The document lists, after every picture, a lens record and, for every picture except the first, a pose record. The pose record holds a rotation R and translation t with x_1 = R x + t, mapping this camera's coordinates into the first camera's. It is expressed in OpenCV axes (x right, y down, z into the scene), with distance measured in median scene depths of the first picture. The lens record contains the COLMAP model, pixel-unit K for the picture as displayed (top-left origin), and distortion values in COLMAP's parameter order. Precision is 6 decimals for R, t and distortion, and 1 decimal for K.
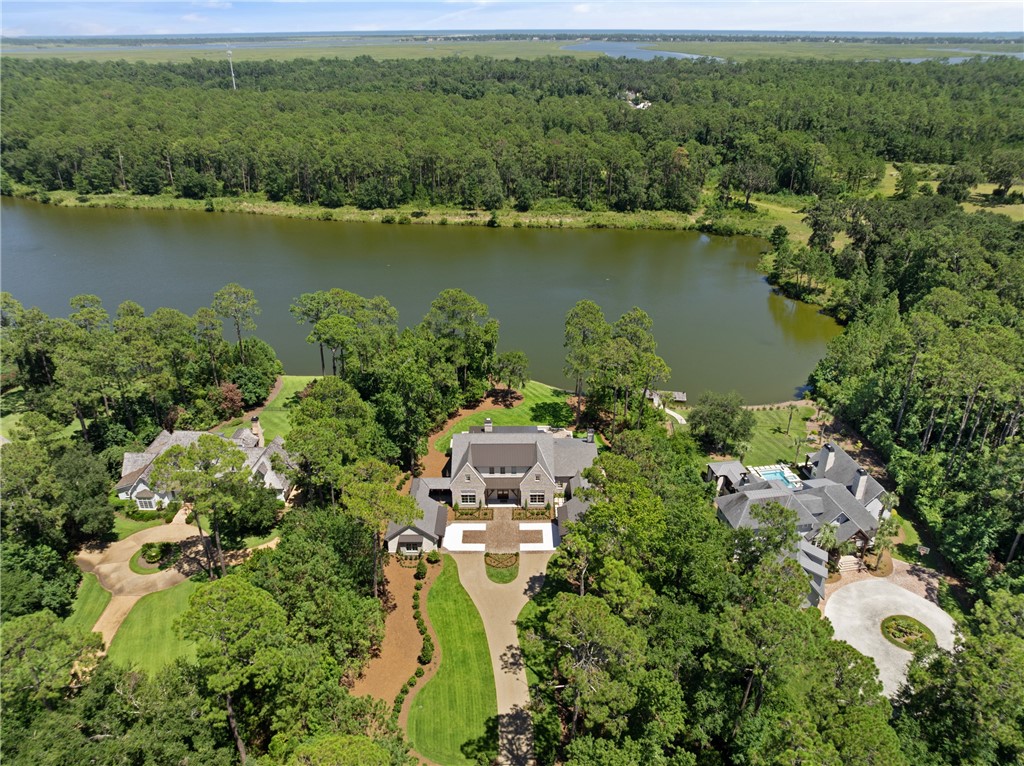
lens RADIAL K [[730.2, 0, 511.4], [0, 730.2, 353.5], [0, 0, 1]] dist [-0.020303, 0.001137]
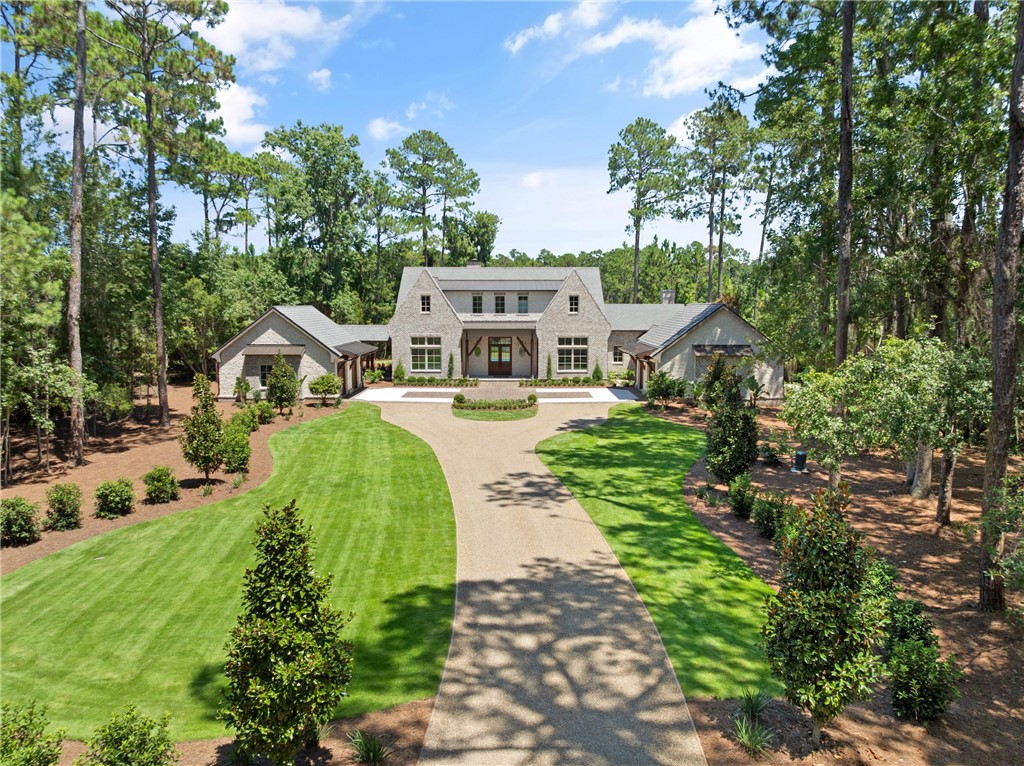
lens RADIAL K [[718.3, 0, 512.0], [0, 718.3, 383.0], [0, 0, 1]] dist [-0.010991, -0.000757]
pose [[0.999979, 0.006268, -0.001851, -0.002304], [-0.006534, 0.952864, -0.303328, 0.298468], [-0.000137, 0.303333, 0.952885, 0.475558]]
